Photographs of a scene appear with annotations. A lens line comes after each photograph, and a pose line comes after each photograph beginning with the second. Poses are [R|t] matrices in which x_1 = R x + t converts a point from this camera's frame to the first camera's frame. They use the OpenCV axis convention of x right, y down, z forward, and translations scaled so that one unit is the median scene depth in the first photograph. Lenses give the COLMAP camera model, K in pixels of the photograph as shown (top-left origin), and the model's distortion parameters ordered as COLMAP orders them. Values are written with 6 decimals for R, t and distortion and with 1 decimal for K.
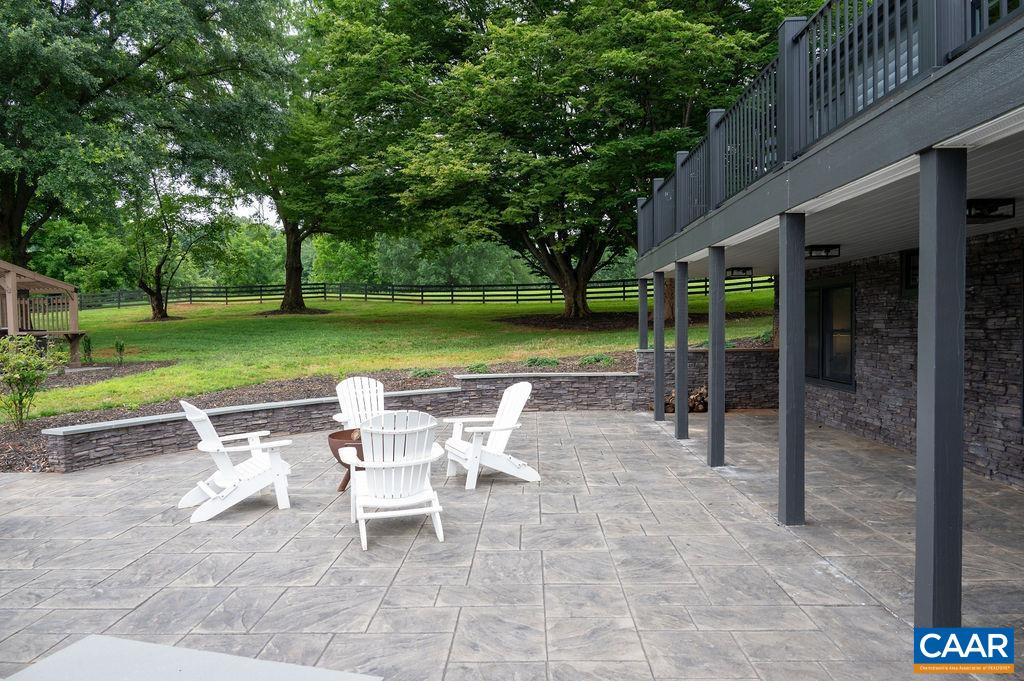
lens RADIAL K [[700.2, 0, 528.3], [0, 700.2, 323.9], [0, 0, 1]] dist [-0.001716, -0.006156]
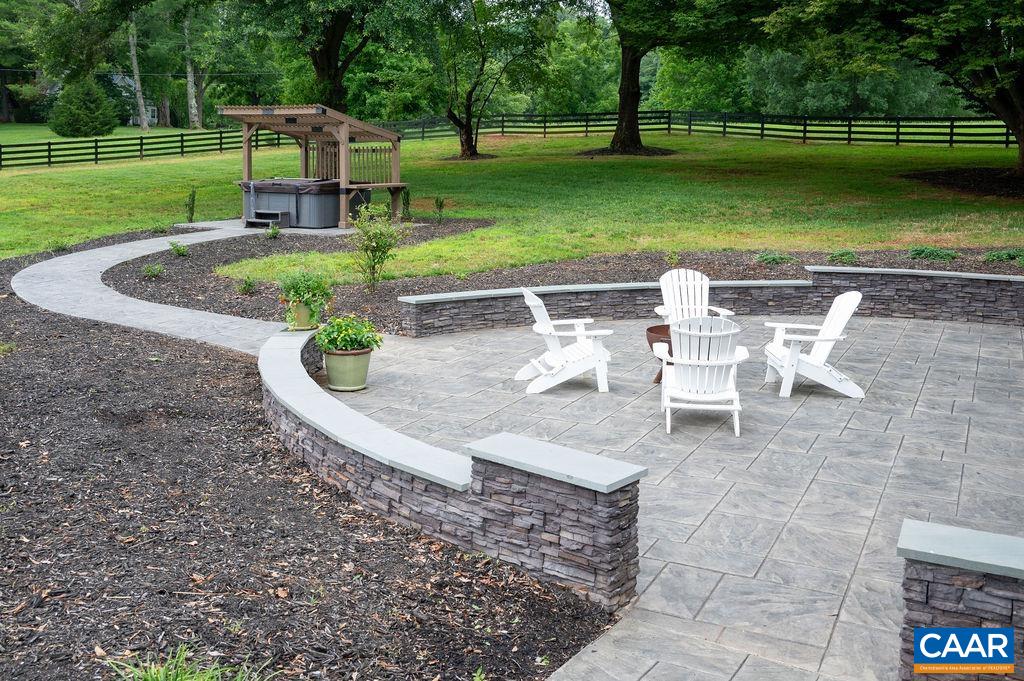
lens RADIAL K [[1022.9, 0, 513.7], [0, 1022.9, 335.3], [0, 0, 1]] dist [-0.048794, 0.000000]
pose [[0.907437, 0.100964, -0.407878, 0.118410], [-0.030029, 0.983803, 0.176717, -0.071681], [0.419114, -0.148111, 0.895771, -0.338860]]
